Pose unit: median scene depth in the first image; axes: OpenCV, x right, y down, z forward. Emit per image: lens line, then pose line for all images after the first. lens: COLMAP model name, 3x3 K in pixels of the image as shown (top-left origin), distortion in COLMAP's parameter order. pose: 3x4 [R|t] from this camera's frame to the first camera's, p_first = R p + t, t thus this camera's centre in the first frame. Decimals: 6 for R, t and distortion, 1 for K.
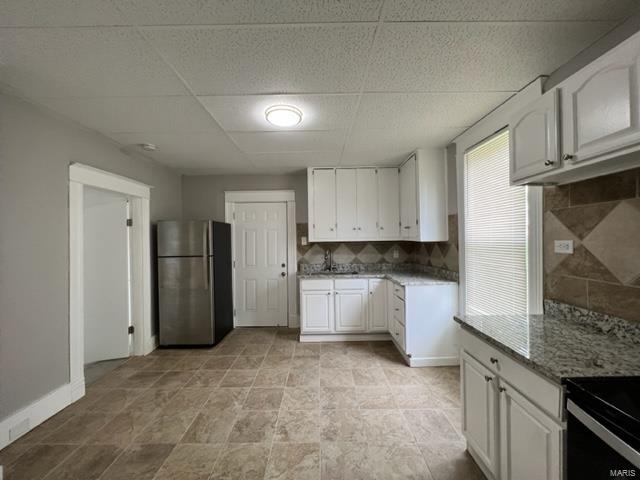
lens RADIAL K [[256.7, 0, 317.3], [0, 256.7, 238.2], [0, 0, 1]] dist [-0.001776, 0.000190]
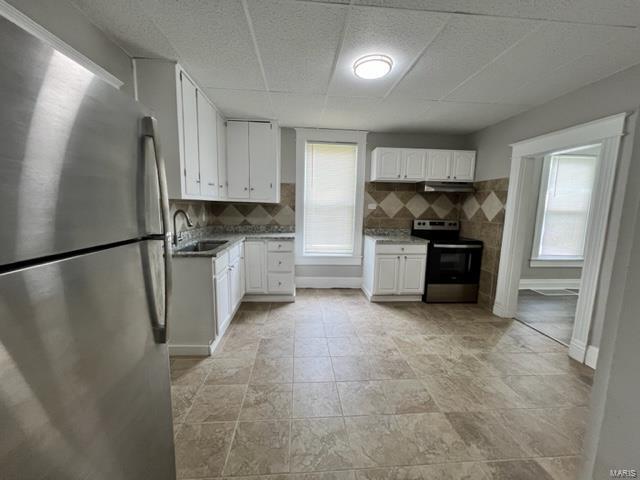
lens RADIAL K [[256.7, 0, 317.3], [0, 256.7, 238.2], [0, 0, 1]] dist [-0.001776, 0.000190]
pose [[-0.081464, -0.118176, 0.989645, -1.175298], [-0.021544, 0.992922, 0.116794, 0.044336], [-0.996443, -0.011806, -0.083434, 1.324674]]
